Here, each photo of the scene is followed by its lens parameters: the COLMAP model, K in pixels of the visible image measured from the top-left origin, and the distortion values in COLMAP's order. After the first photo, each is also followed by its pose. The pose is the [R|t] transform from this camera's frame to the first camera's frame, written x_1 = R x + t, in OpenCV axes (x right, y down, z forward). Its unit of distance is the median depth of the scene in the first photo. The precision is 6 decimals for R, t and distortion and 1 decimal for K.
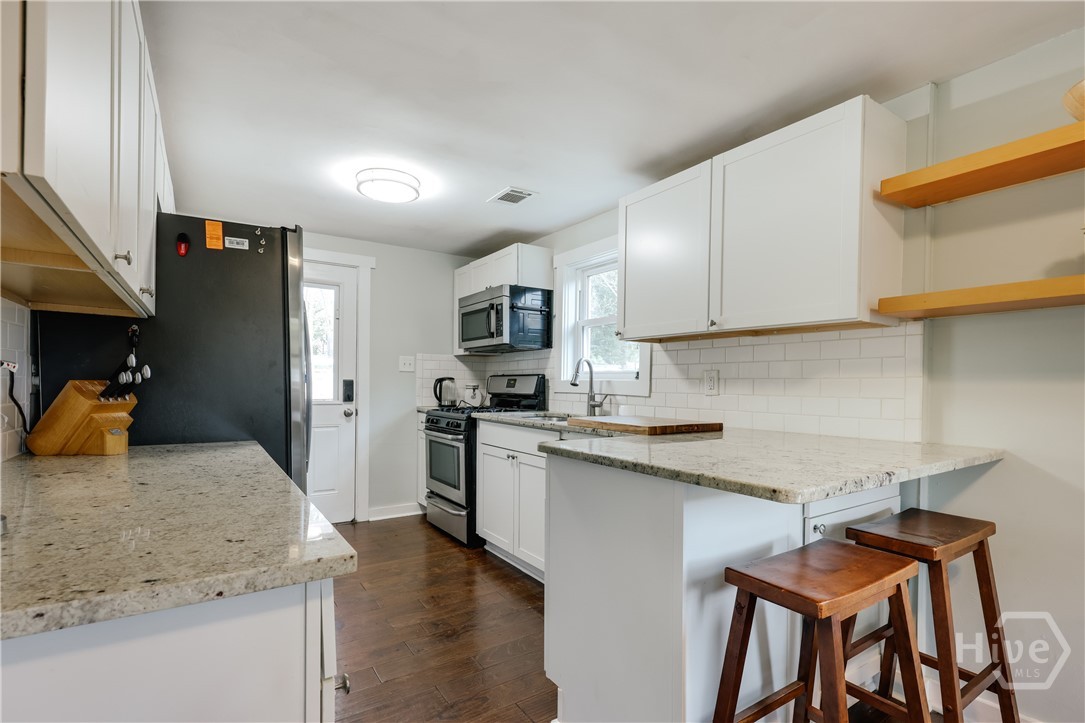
lens RADIAL K [[506.6, 0, 529.6], [0, 506.6, 391.1], [0, 0, 1]] dist [-0.000805, -0.000156]
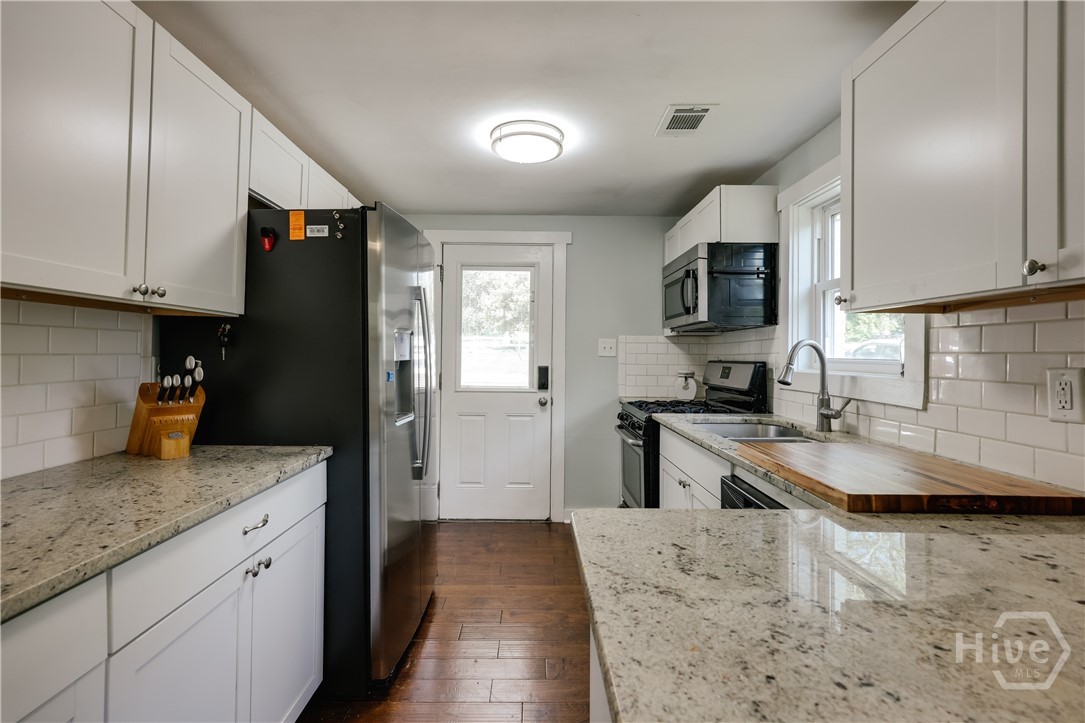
lens RADIAL K [[496.2, 0, 542.5], [0, 496.2, 348.6], [0, 0, 1]] dist [0.000073, -0.000001]
pose [[0.847392, -0.010000, -0.530874, 0.138505], [-0.007725, 0.999485, -0.031157, -0.029086], [0.530912, 0.030504, 0.846878, 0.254089]]
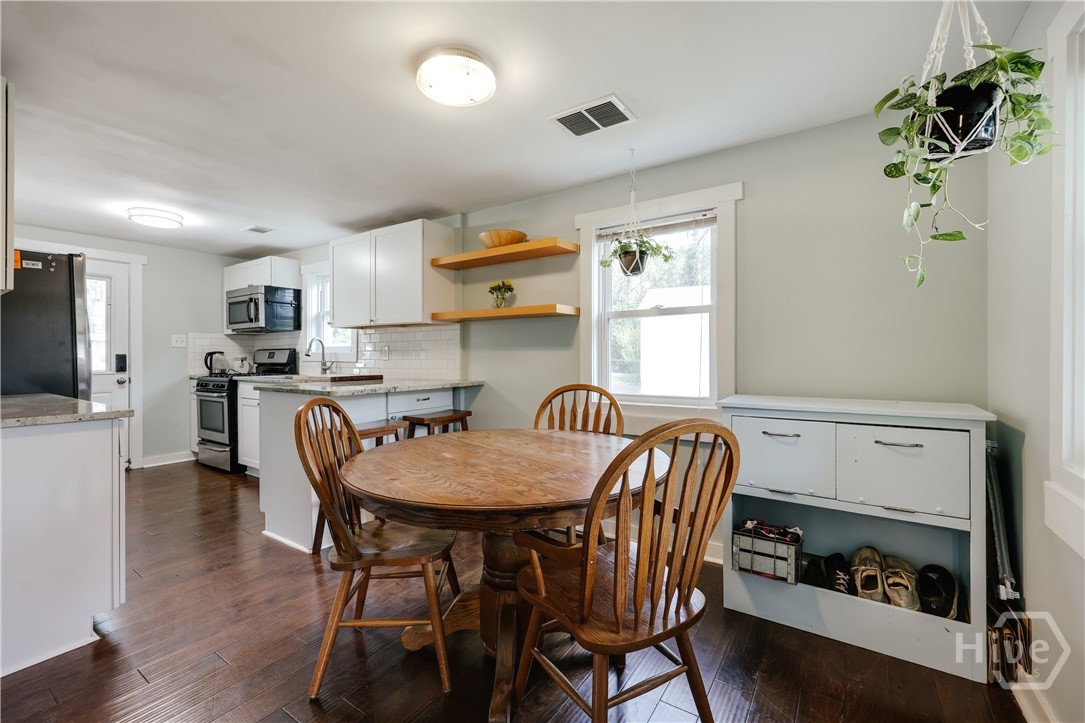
lens RADIAL K [[474.3, 0, 539.3], [0, 474.3, 359.6], [0, 0, 1]] dist [-0.001388, -0.000204]
pose [[0.925707, -0.014991, 0.377943, 0.164907], [0.018221, 0.999822, -0.004973, 0.016935], [-0.377801, 0.011490, 0.925815, -0.501812]]
